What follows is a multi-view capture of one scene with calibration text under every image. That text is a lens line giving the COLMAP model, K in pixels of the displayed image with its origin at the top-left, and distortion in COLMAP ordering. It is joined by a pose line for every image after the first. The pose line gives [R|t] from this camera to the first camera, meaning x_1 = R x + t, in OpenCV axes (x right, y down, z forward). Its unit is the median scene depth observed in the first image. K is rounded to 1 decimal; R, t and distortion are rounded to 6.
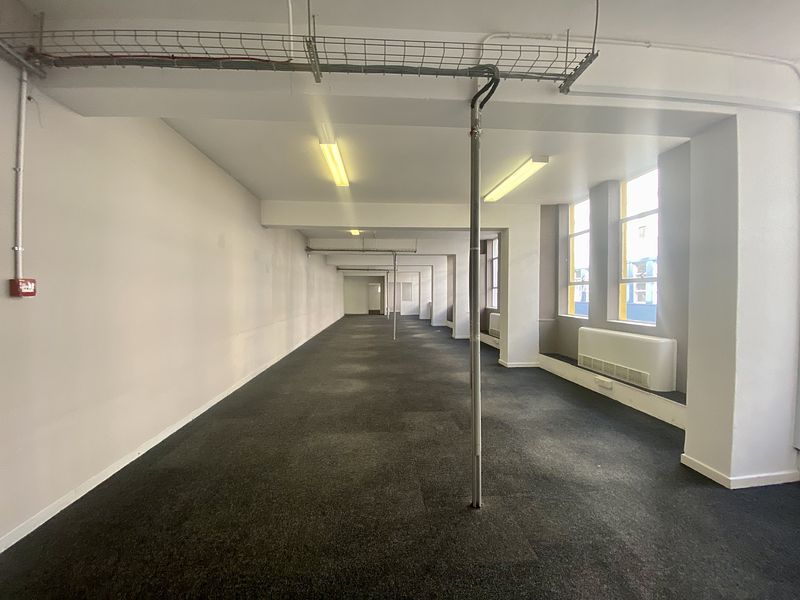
lens RADIAL K [[323.5, 0, 393.4], [0, 323.5, 298.6], [0, 0, 1]] dist [0.001154, -0.011545]
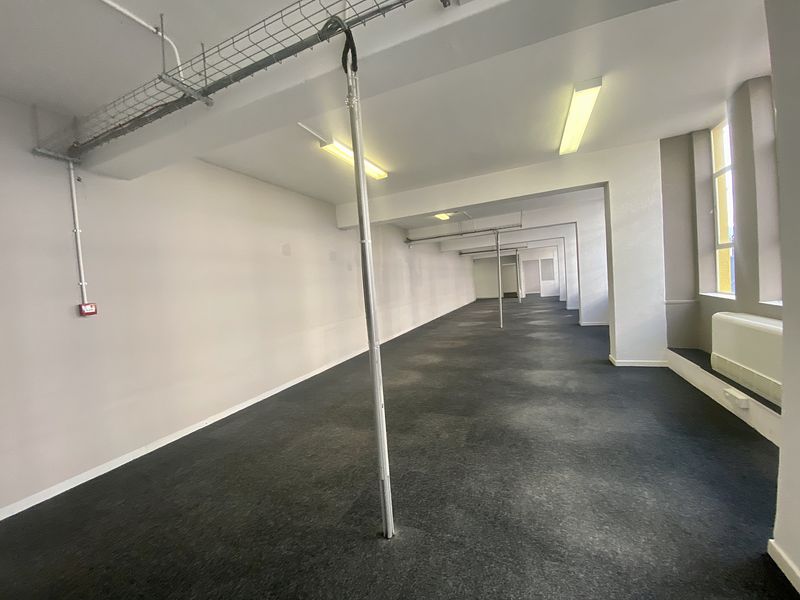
lens RADIAL K [[323.5, 0, 394.5], [0, 323.5, 298.3], [0, 0, 1]] dist [0.001154, -0.011545]
pose [[0.888258, -0.050312, -0.456580, 0.338188], [0.072917, 0.996824, 0.032015, -0.012103], [0.453520, -0.061731, 0.889106, 0.129679]]
